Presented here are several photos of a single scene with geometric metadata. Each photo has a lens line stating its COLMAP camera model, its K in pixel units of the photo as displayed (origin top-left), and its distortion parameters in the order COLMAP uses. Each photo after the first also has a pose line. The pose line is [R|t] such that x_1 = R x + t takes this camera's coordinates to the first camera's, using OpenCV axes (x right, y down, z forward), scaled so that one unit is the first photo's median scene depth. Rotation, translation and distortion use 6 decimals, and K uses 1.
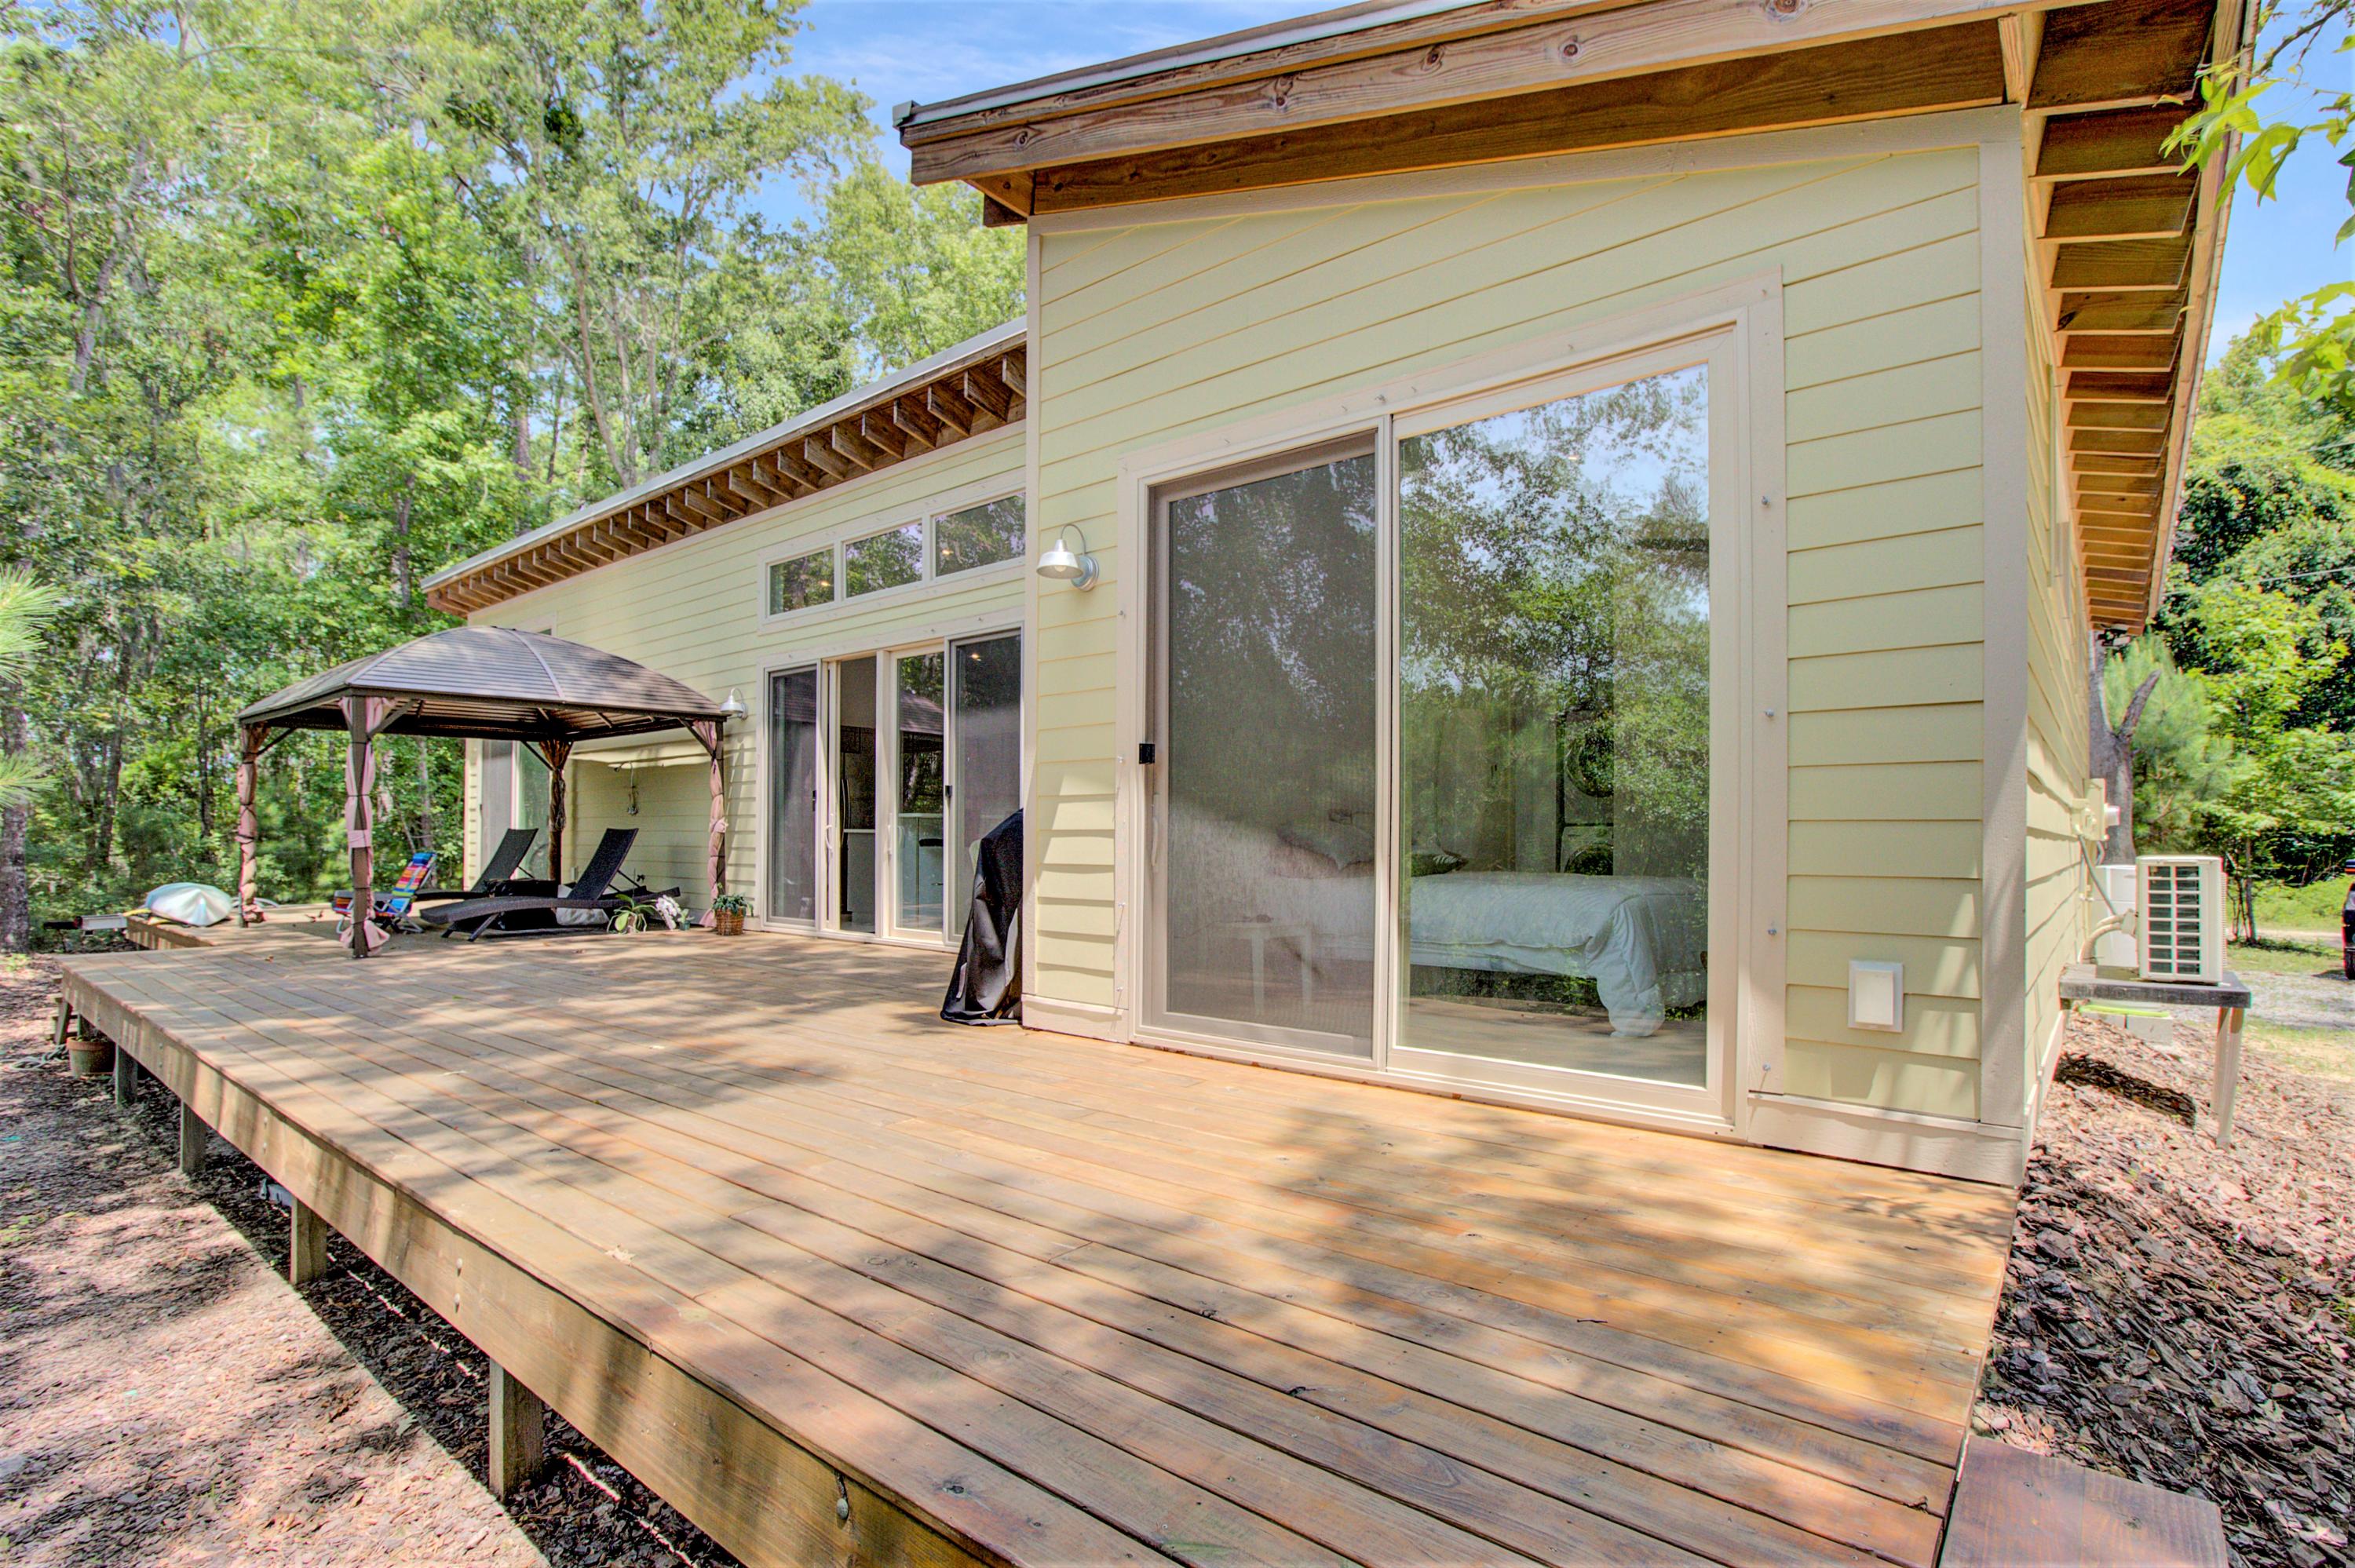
lens RADIAL K [[1125.8, 0, 1189.3], [0, 1125.8, 835.9], [0, 0, 1]] dist [0.002383, 0.000235]
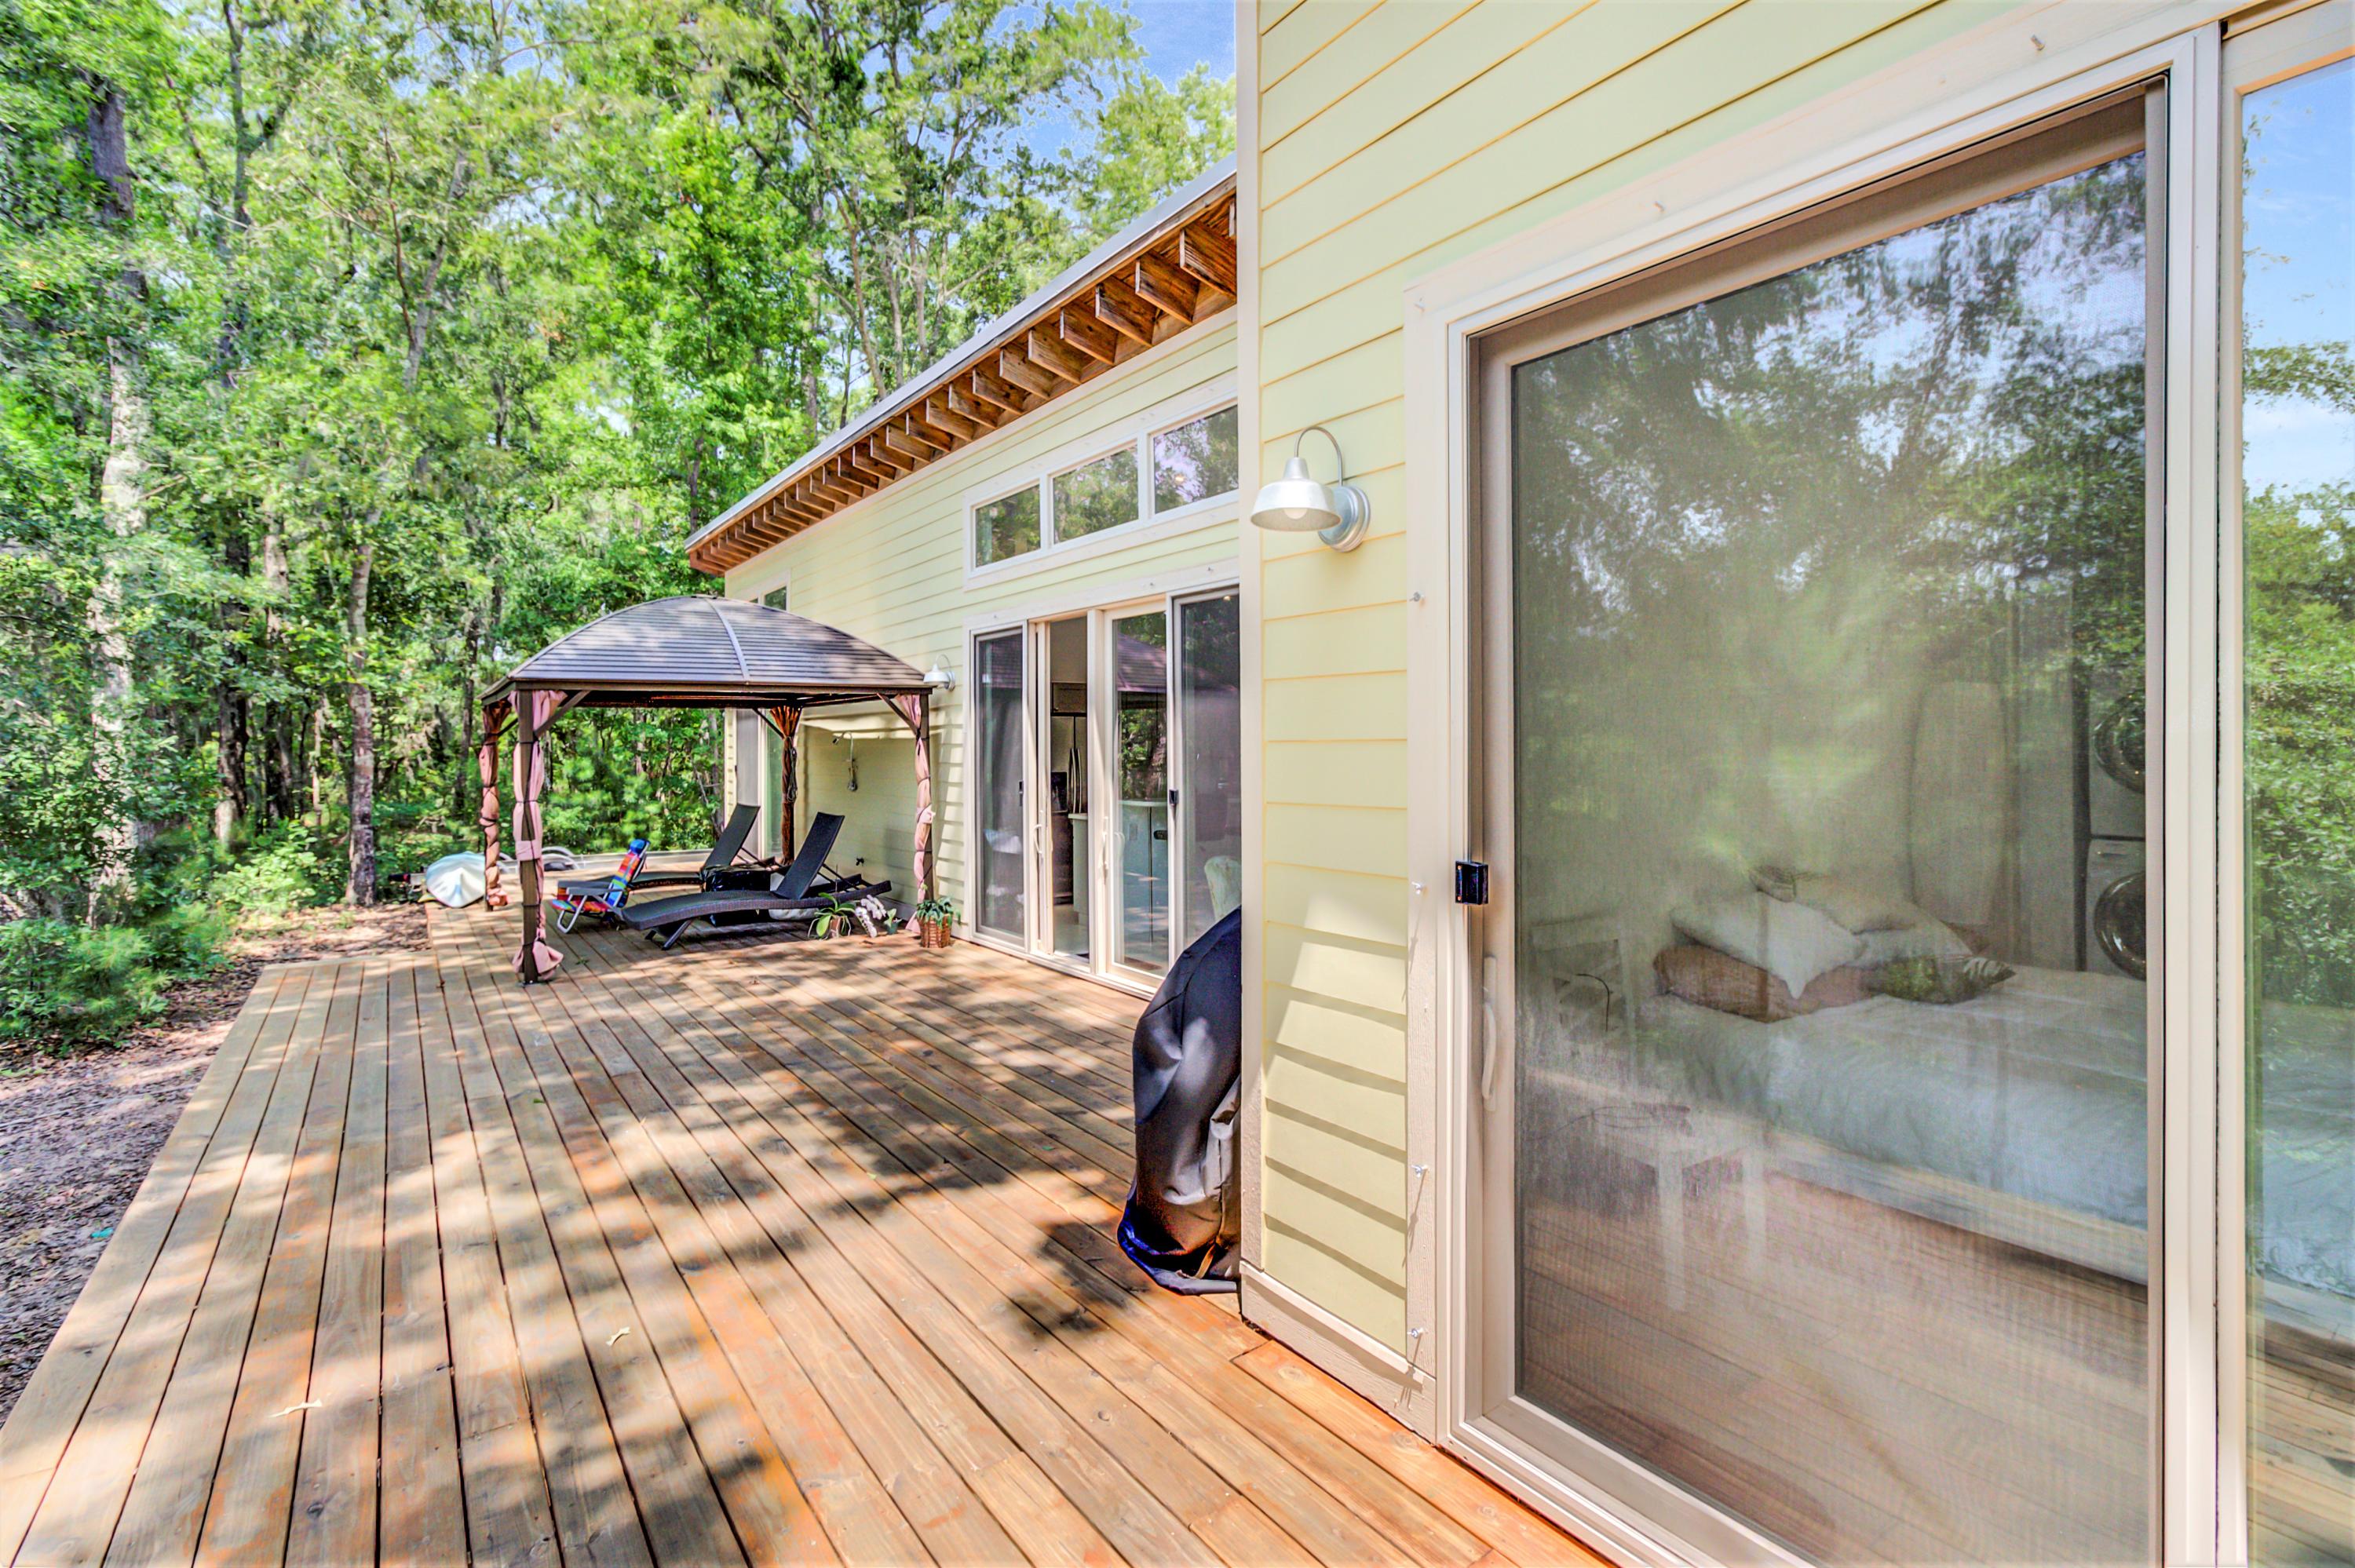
lens RADIAL K [[1093.7, 0, 1182.5], [0, 1093.7, 744.5], [0, 0, 1]] dist [0.000871, 0.000453]
pose [[0.968673, -0.007564, -0.248223, -0.020597], [0.008422, 0.999962, 0.002395, -0.067405], [0.248196, -0.004411, 0.968700, 0.254239]]
